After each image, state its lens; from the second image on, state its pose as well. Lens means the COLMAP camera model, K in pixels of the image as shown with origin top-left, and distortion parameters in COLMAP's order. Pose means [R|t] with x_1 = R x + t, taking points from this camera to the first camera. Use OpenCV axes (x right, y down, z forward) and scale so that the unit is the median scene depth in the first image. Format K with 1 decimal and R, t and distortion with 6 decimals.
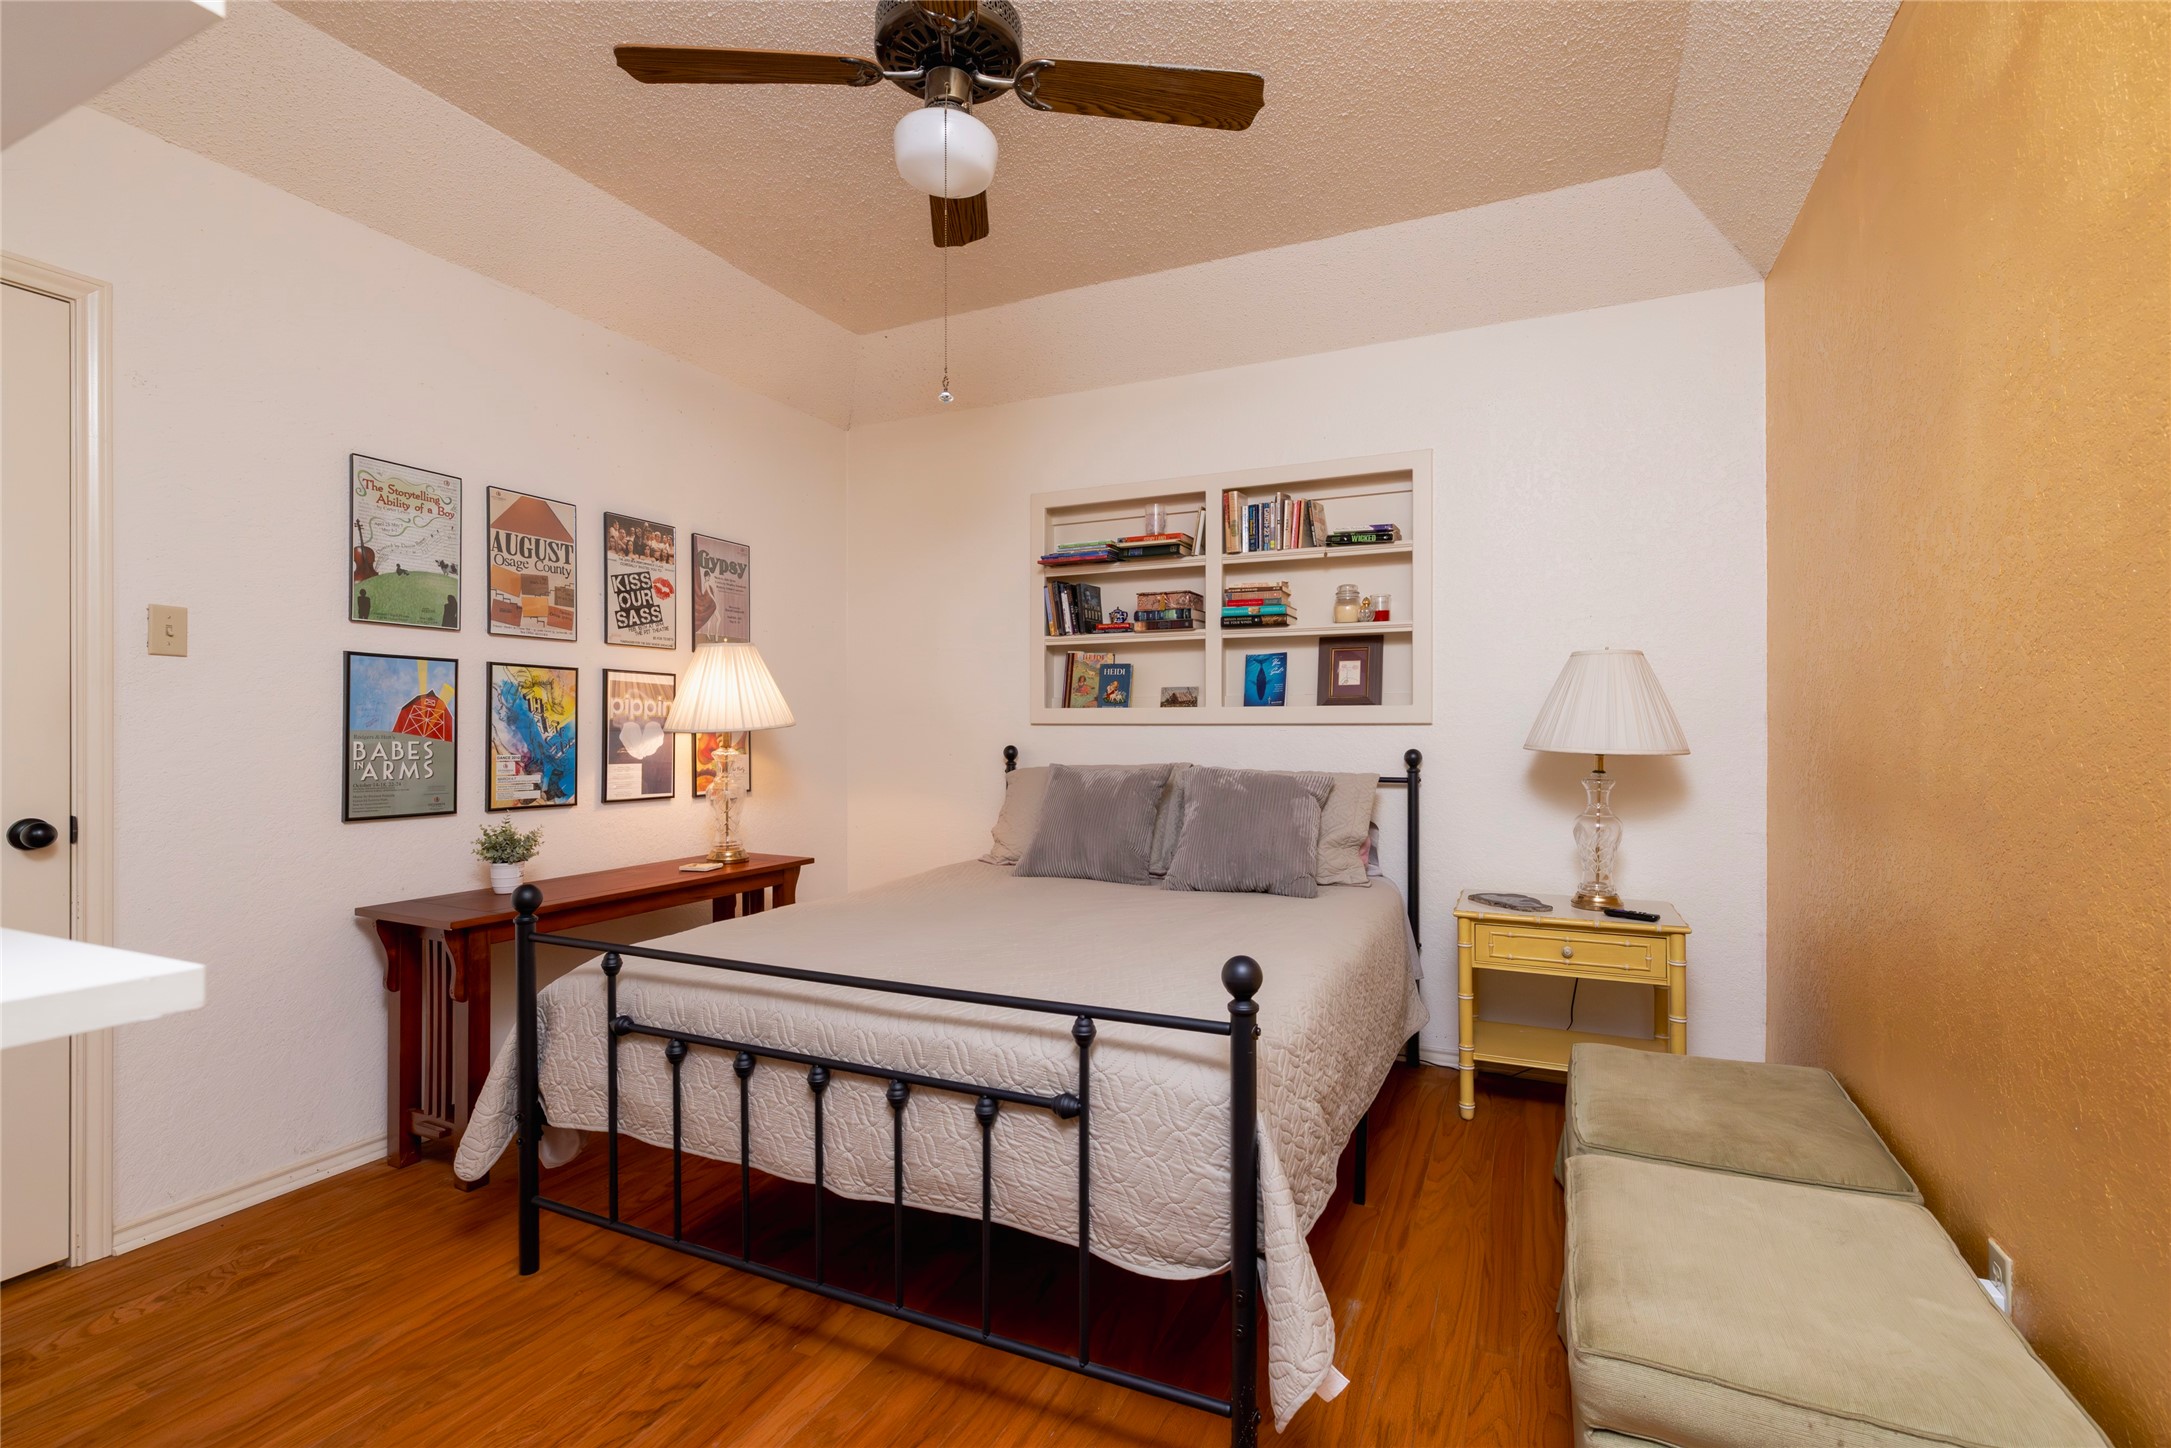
lens RADIAL K [[989.0, 0, 1096.4], [0, 989.0, 727.4], [0, 0, 1]] dist [0.000006, 0.000221]
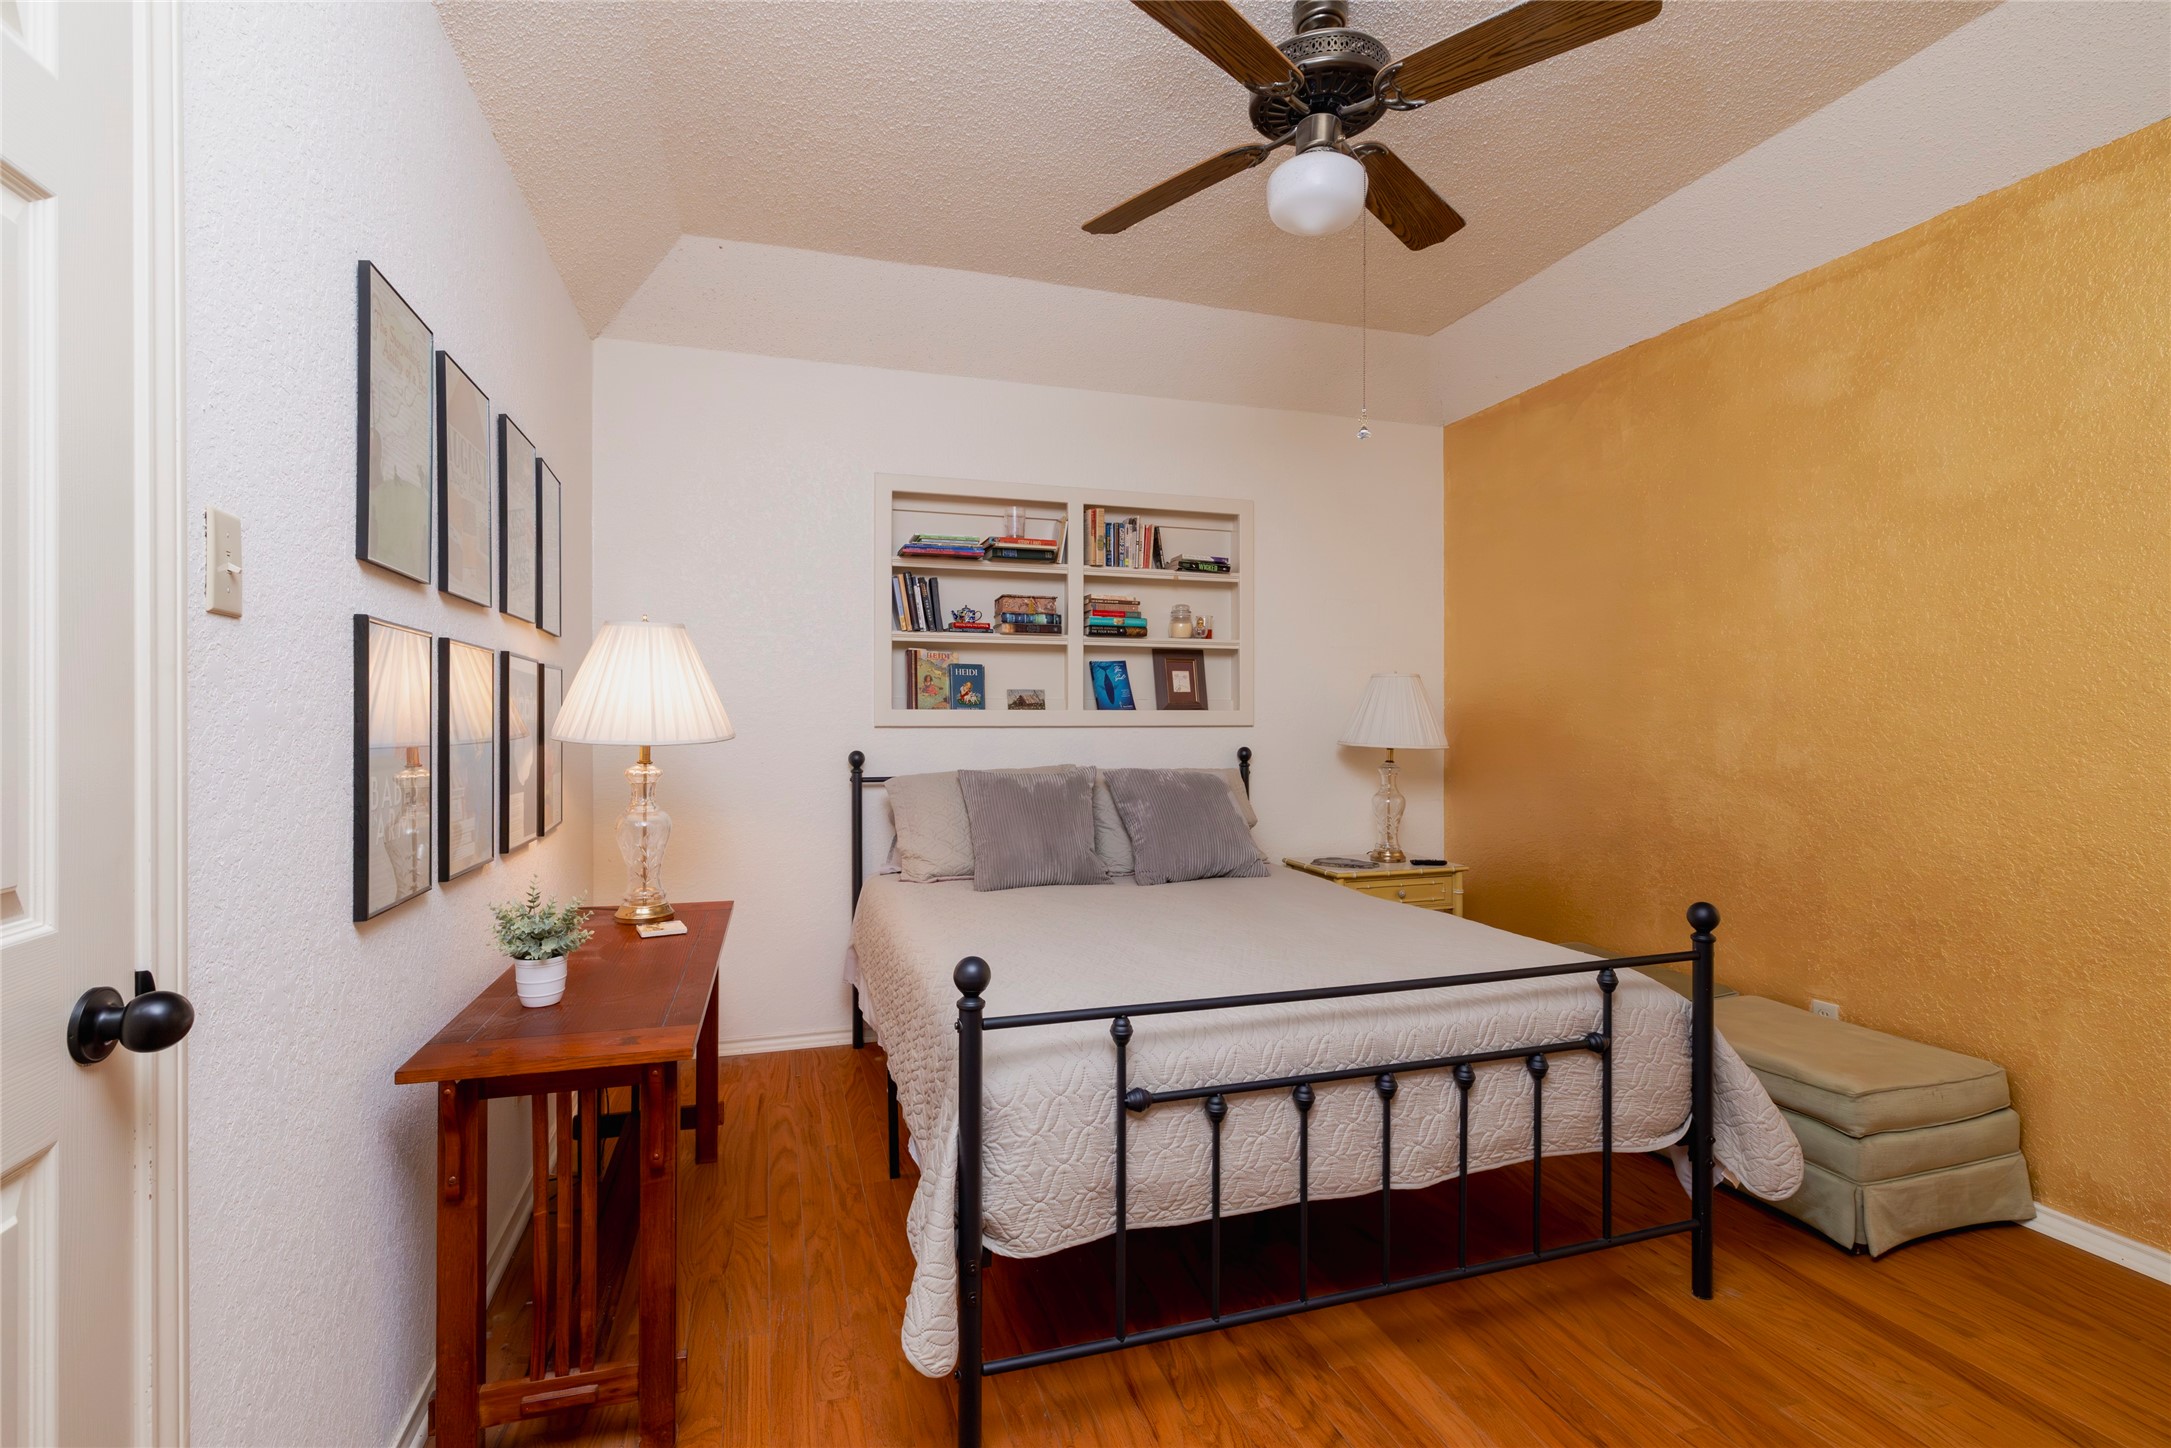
lens RADIAL K [[989.0, 0, 1094.2], [0, 989.0, 717.8], [0, 0, 1]] dist [0.000006, 0.000221]
pose [[0.734940, -0.000641, 0.678132, -0.592611], [-0.001116, 0.999997, 0.002156, -0.014994], [-0.678131, -0.002341, 0.734937, 0.221216]]
